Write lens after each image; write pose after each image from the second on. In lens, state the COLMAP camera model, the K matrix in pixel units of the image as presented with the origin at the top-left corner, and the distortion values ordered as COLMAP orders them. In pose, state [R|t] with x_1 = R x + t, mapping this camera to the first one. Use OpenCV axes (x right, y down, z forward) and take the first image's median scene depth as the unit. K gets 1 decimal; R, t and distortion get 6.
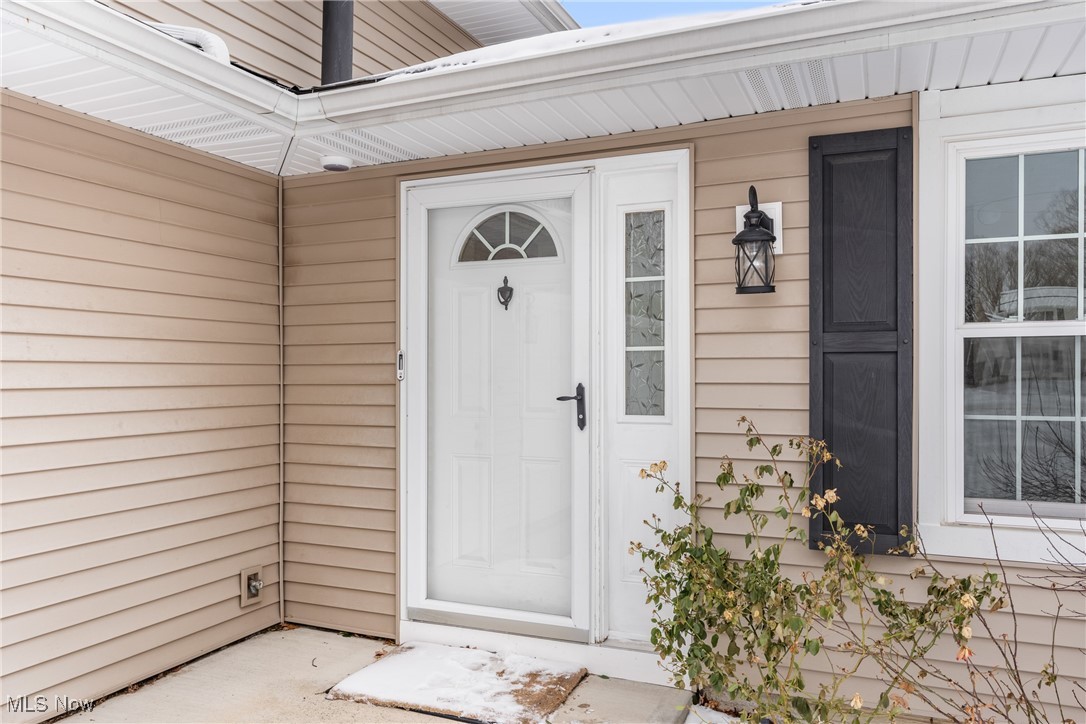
lens RADIAL K [[801.0, 0, 543.0], [0, 801.0, 362.0], [0, 0, 1]] dist [0.002499, 0.001426]
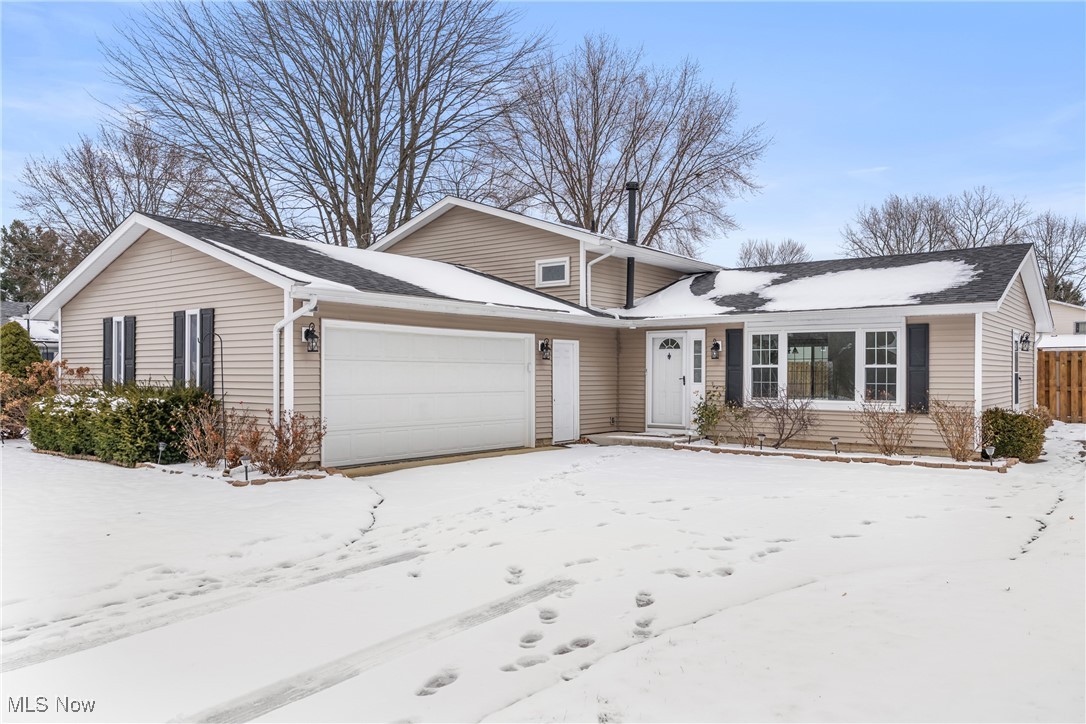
lens RADIAL K [[796.2, 0, 543.0], [0, 796.2, 362.0], [0, 0, 1]] dist [0.001464, 0.002311]
pose [[0.969585, 0.005082, -0.244701, 0.398446], [-0.006873, 0.999955, -0.006466, -0.019758], [0.244657, 0.007952, 0.969577, -3.895980]]
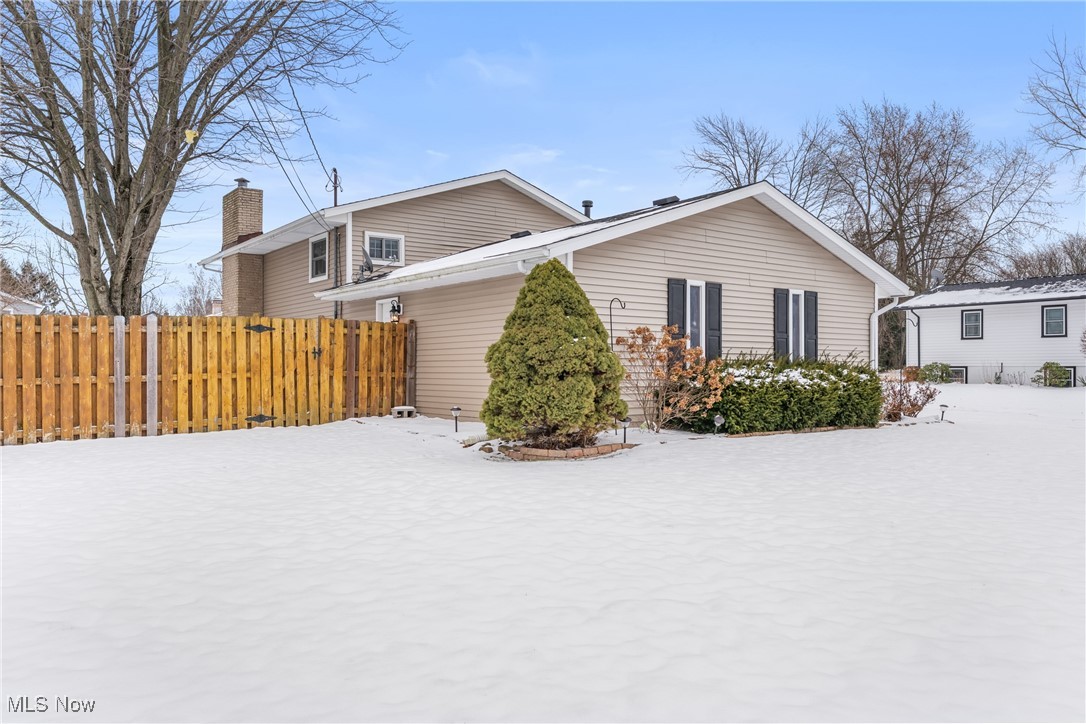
lens RADIAL K [[801.0, 0, 543.0], [0, 801.0, 362.0], [0, 0, 1]] dist [0.002499, 0.001426]
pose [[0.496818, 0.012345, 0.867767, -6.105736], [-0.010485, 0.999911, -0.008222, 0.135685], [-0.867791, -0.005014, 0.496904, -1.674370]]
